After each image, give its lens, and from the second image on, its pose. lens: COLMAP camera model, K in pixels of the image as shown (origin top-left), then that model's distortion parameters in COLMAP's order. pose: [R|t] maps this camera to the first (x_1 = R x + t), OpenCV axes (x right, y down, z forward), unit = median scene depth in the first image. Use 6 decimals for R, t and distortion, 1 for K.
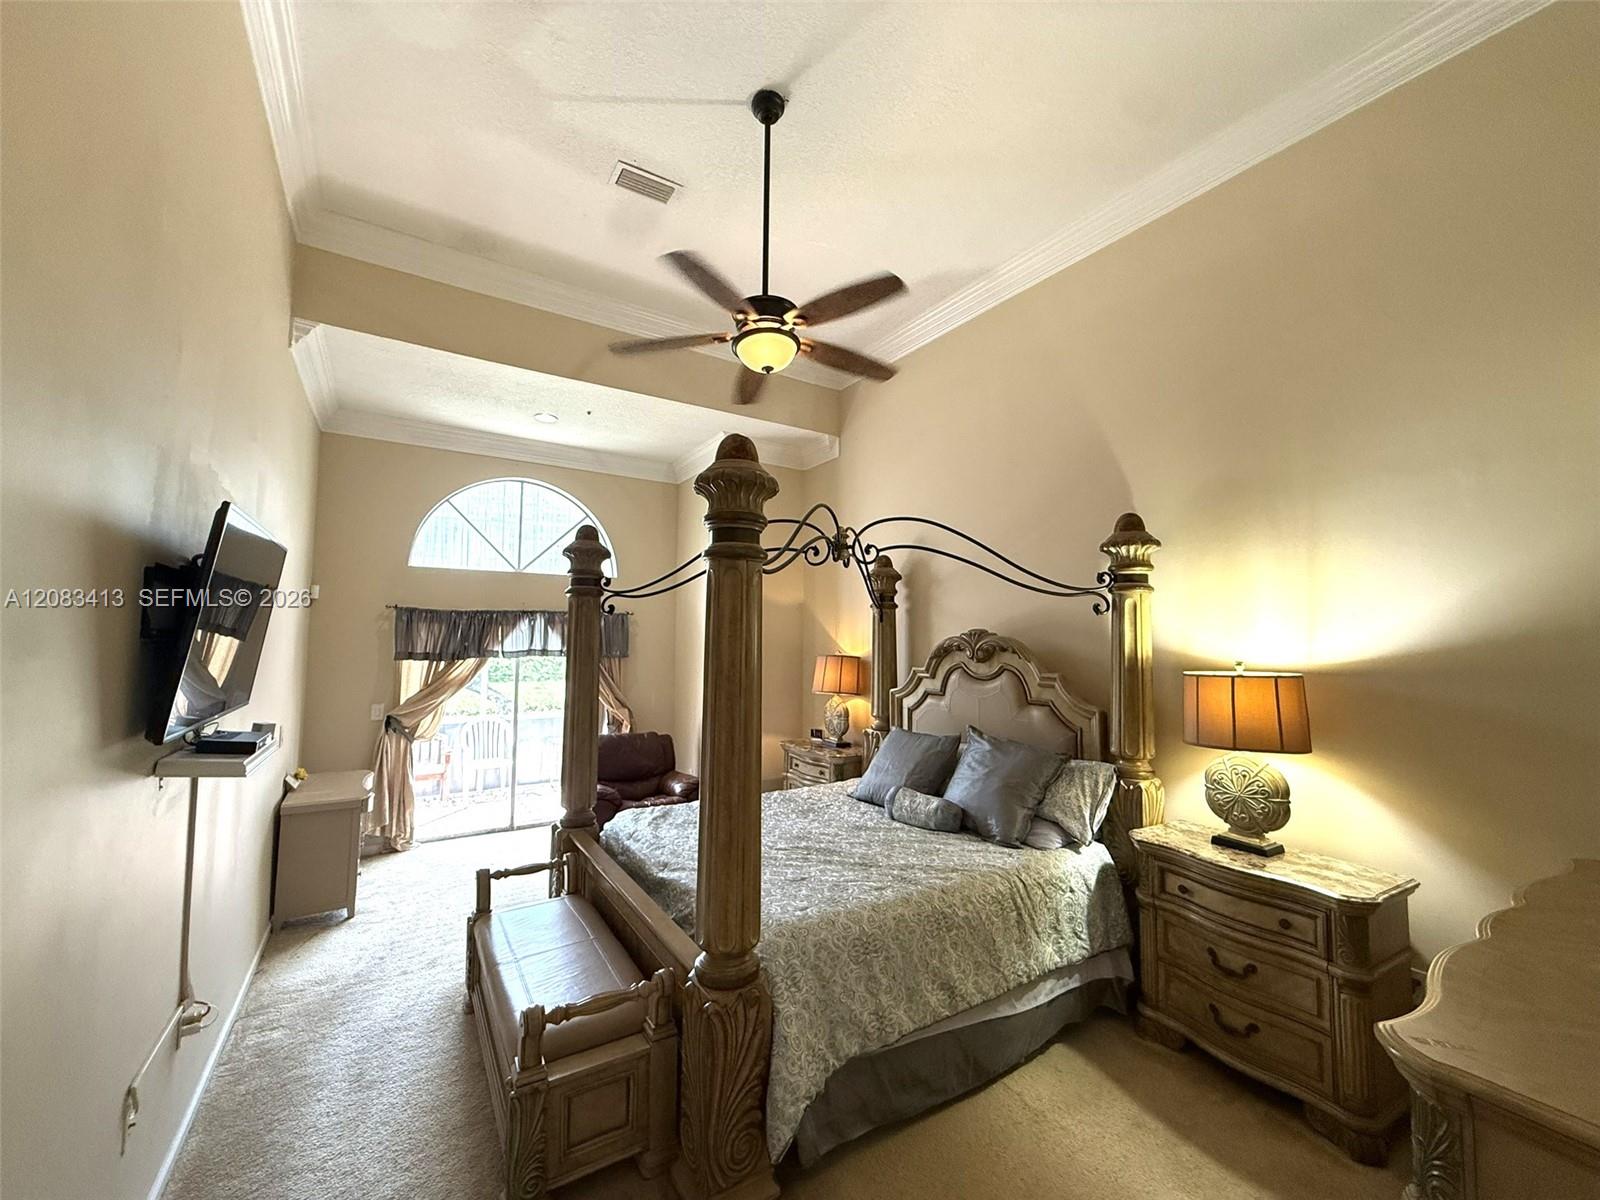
lens RADIAL K [[639.0, 0, 797.1], [0, 639.0, 597.0], [0, 0, 1]] dist [-0.000195, 0.000101]
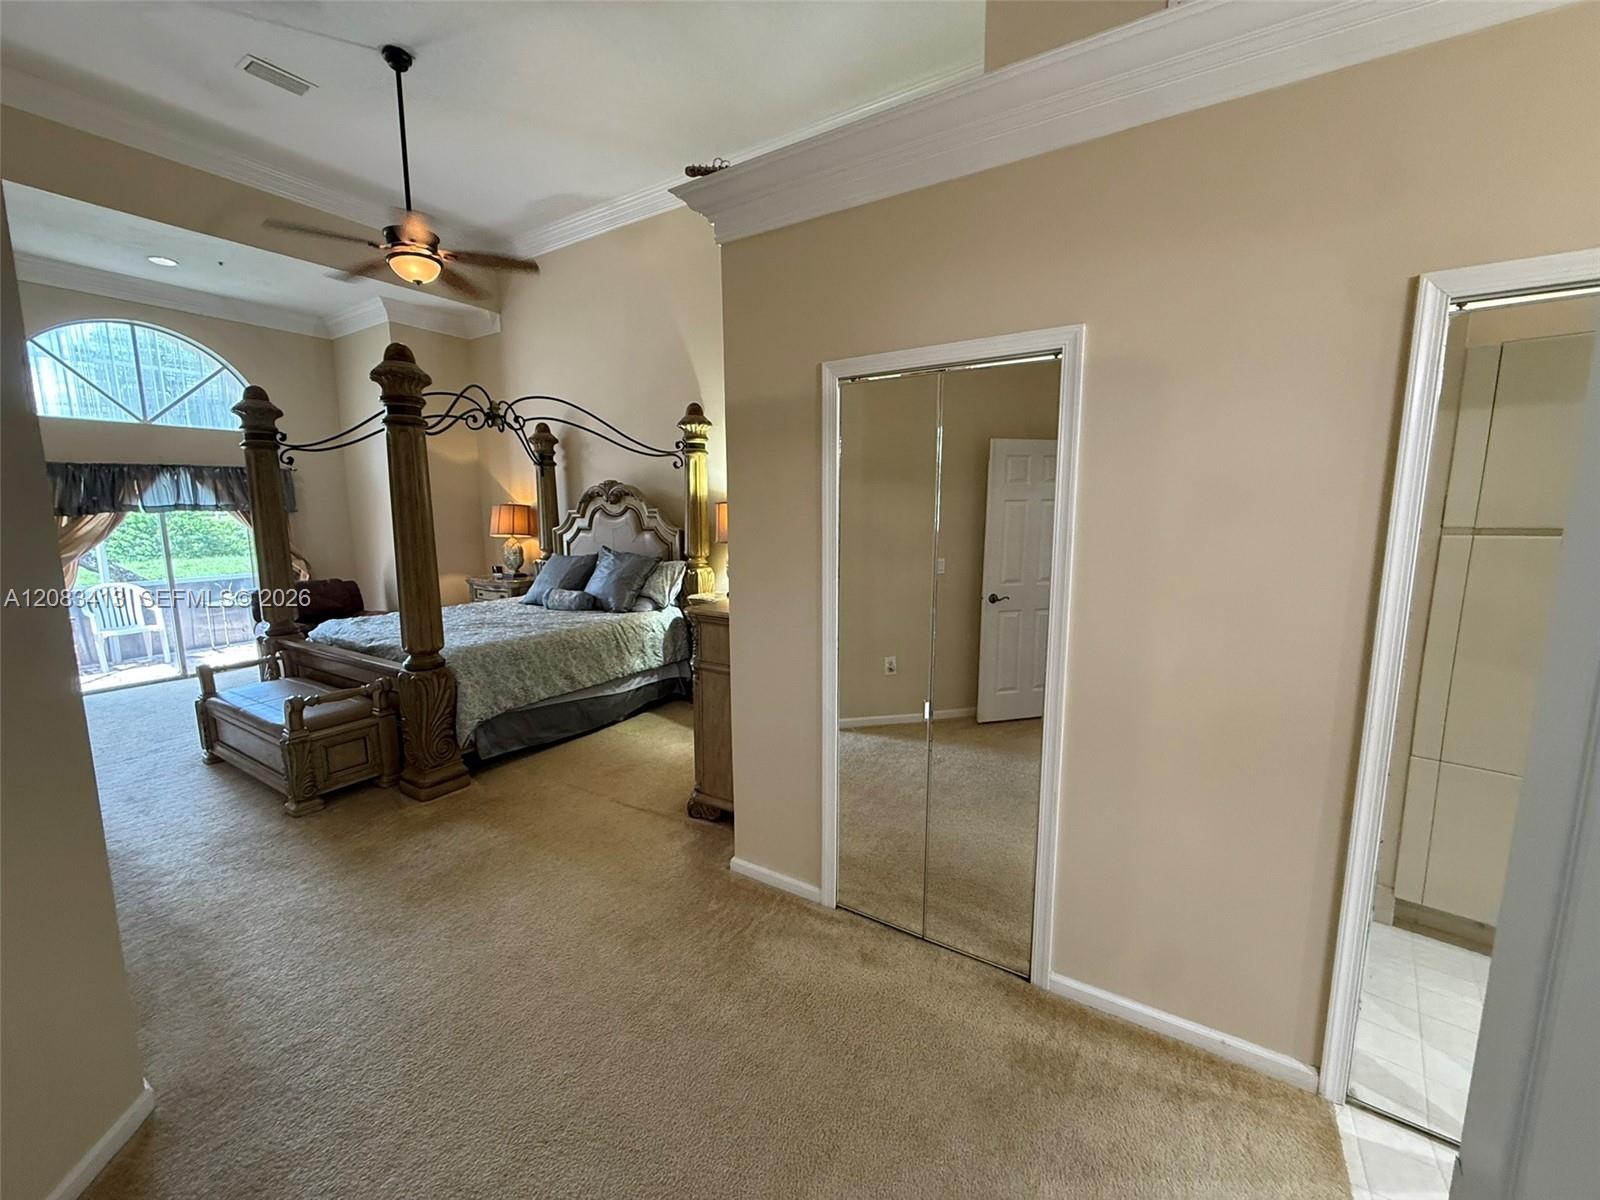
lens RADIAL K [[639.0, 0, 797.1], [0, 639.0, 597.0], [0, 0, 1]] dist [-0.000195, 0.000101]
pose [[0.905620, -0.071591, 0.418004, 0.055703], [-0.014729, 0.979744, 0.199710, 0.017167], [-0.423835, -0.187018, 0.886221, -0.551495]]
